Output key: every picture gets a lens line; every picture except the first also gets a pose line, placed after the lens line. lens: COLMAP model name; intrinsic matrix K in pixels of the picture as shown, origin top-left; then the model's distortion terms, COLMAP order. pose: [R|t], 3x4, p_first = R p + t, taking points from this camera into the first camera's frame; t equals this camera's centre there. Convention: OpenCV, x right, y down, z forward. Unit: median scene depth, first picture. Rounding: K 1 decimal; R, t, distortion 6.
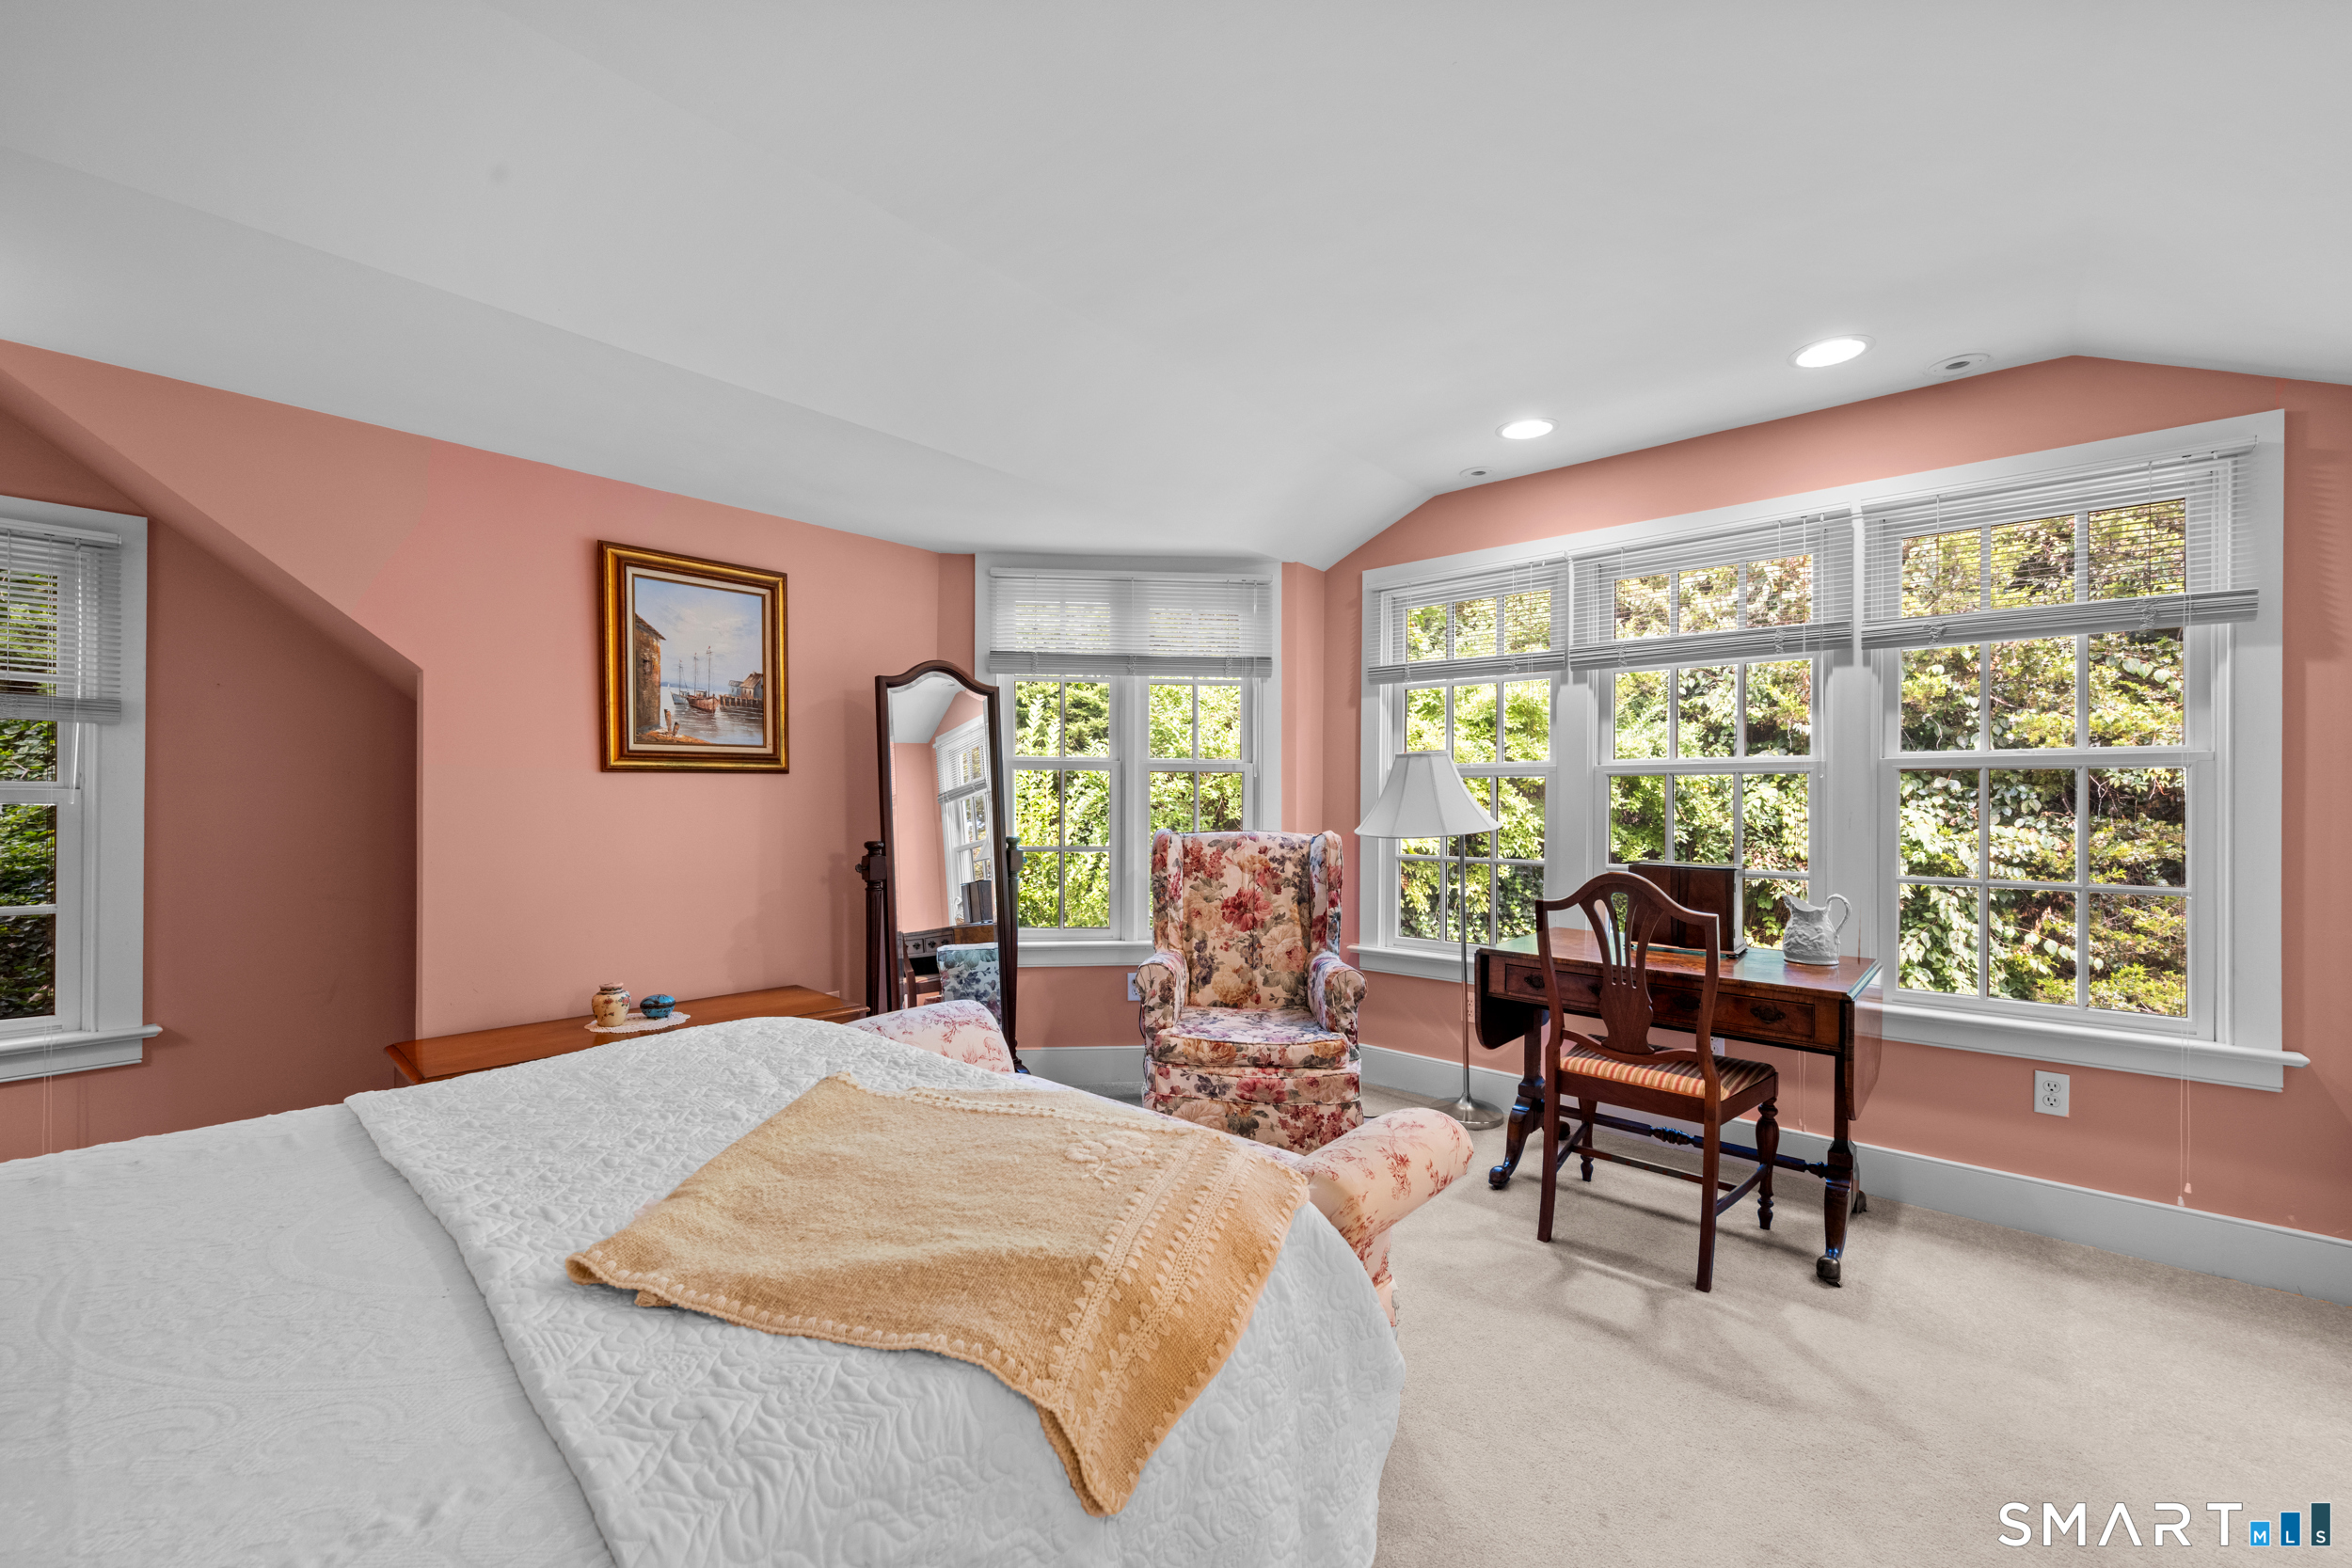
lens RADIAL K [[938.0, 0, 1183.3], [0, 938.0, 797.5], [0, 0, 1]] dist [-0.002732, -0.000028]
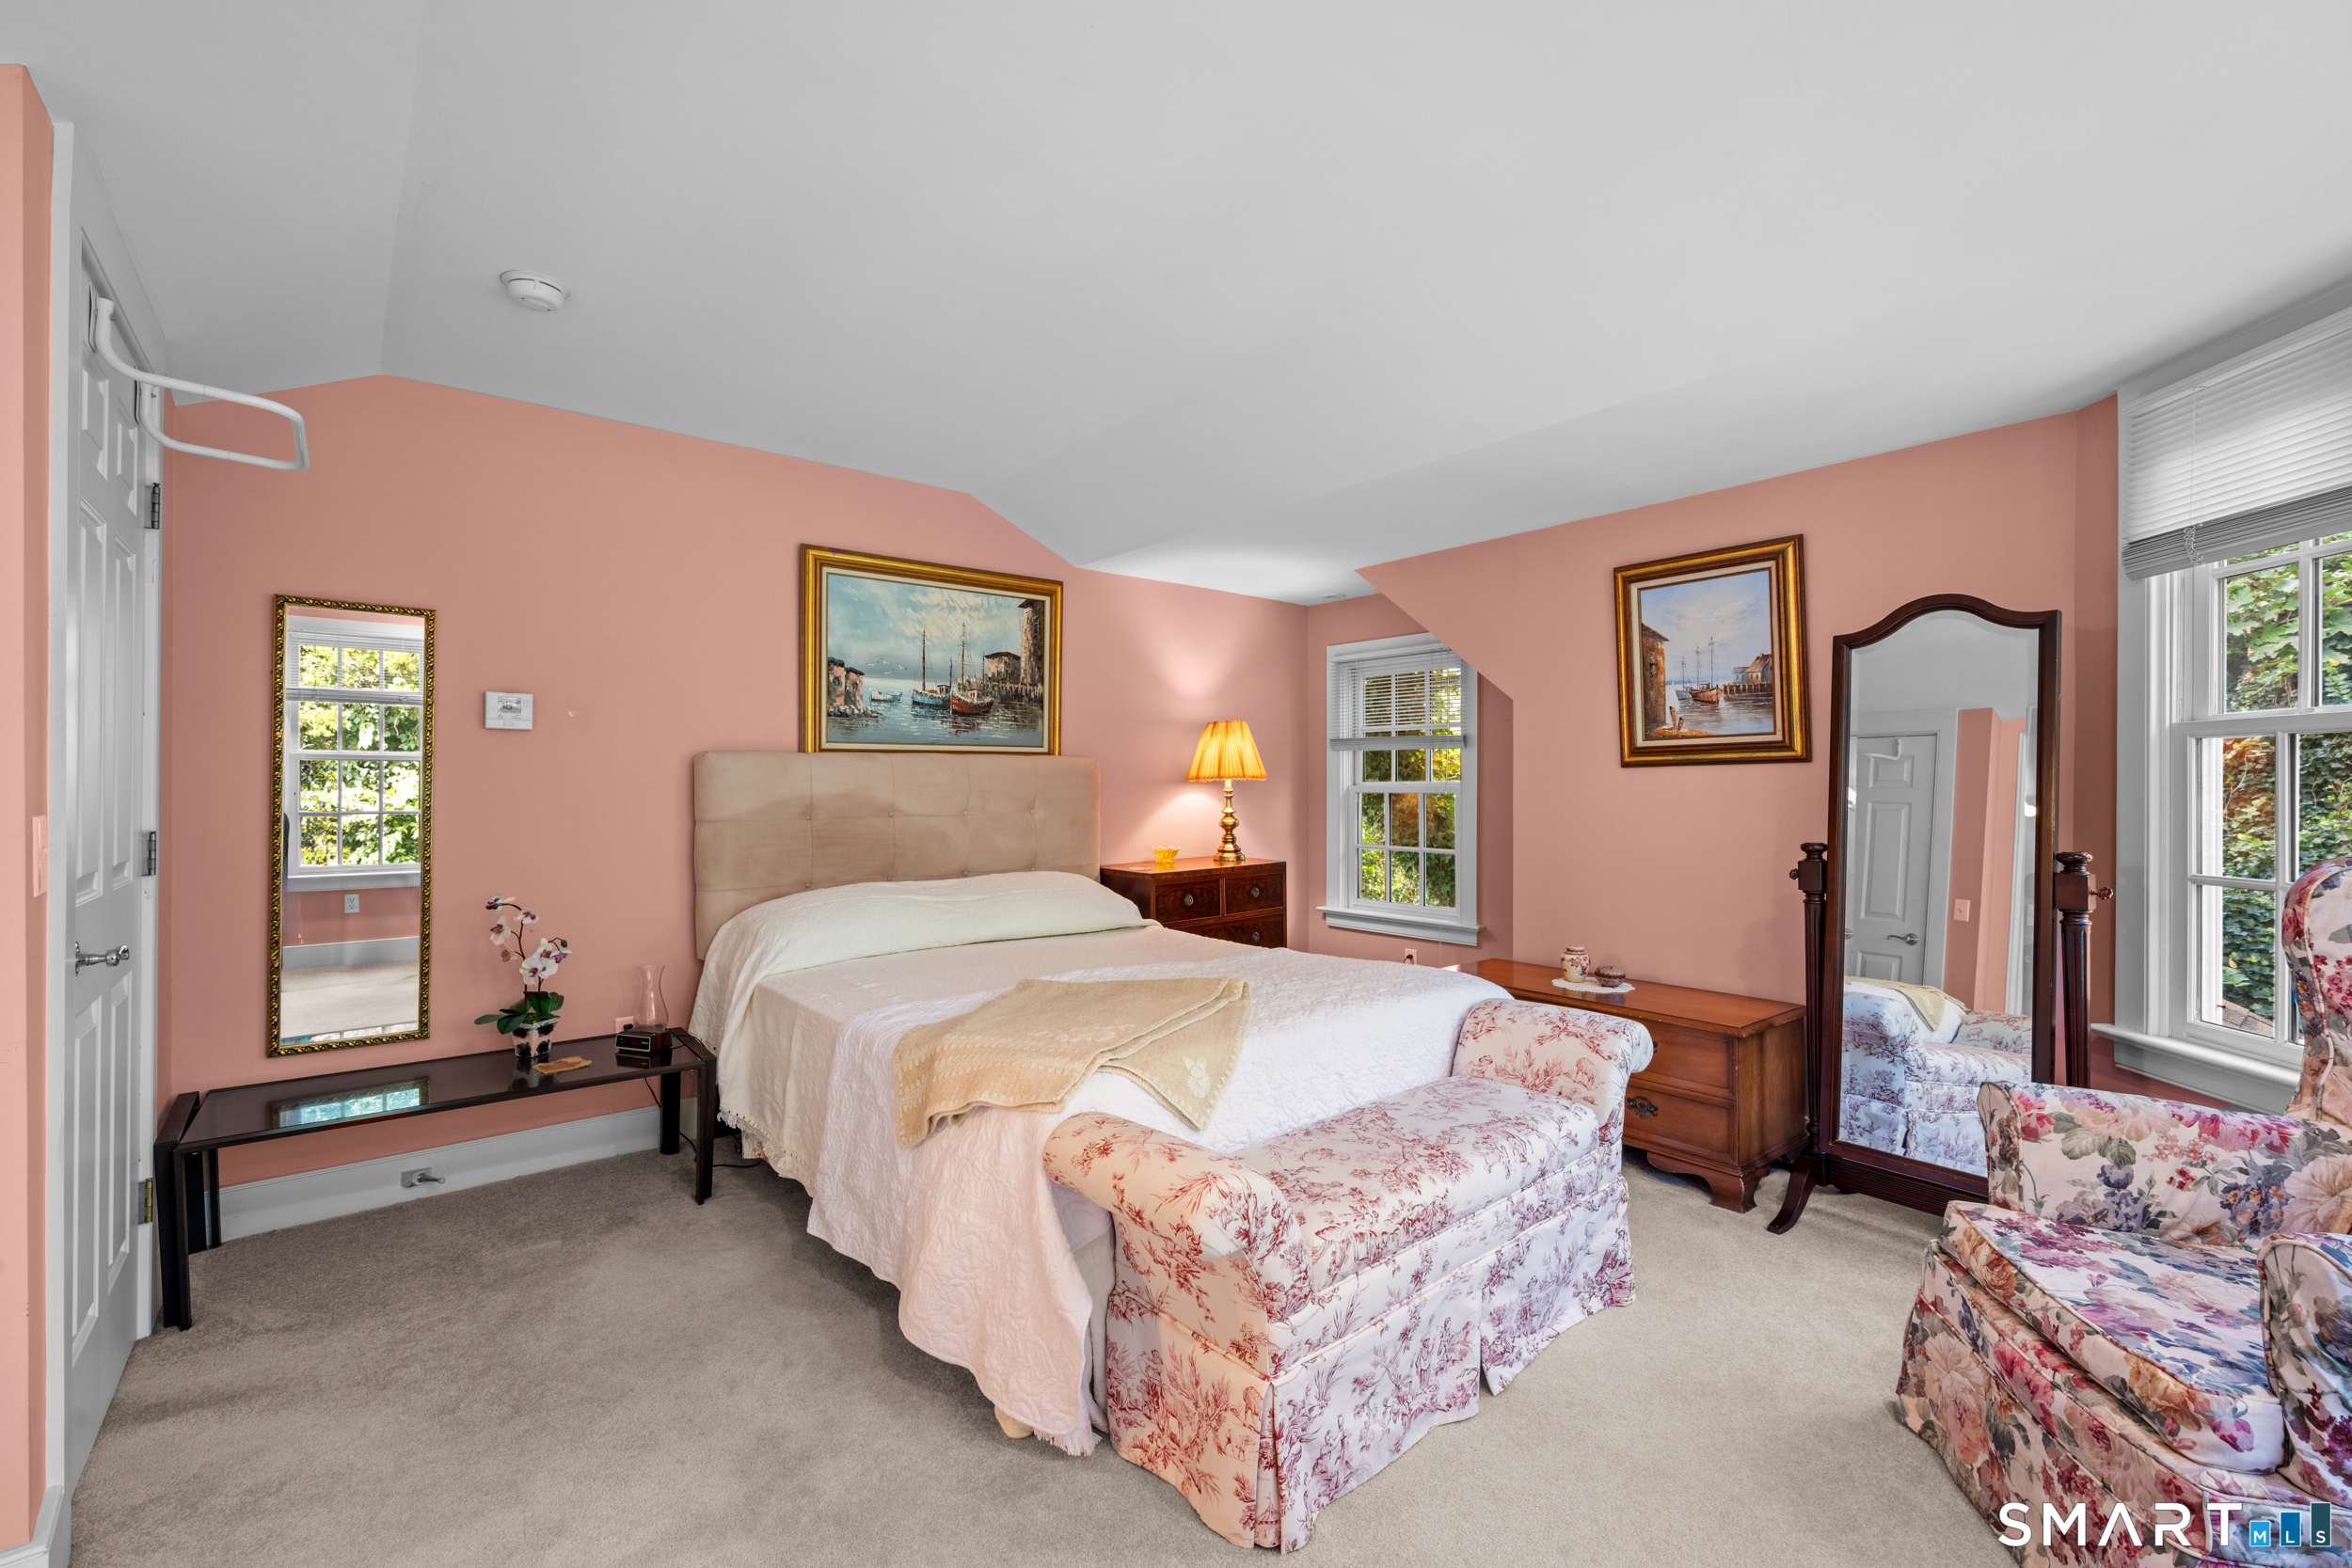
lens RADIAL K [[1019.2, 0, 1183.2], [0, 1019.2, 787.0], [0, 0, 1]] dist [0.002612, 0.000274]
pose [[-0.156945, -0.003745, -0.987600, 0.661505], [0.001950, 0.999990, -0.004102, 0.000505], [0.987605, -0.002570, -0.156936, 0.630368]]
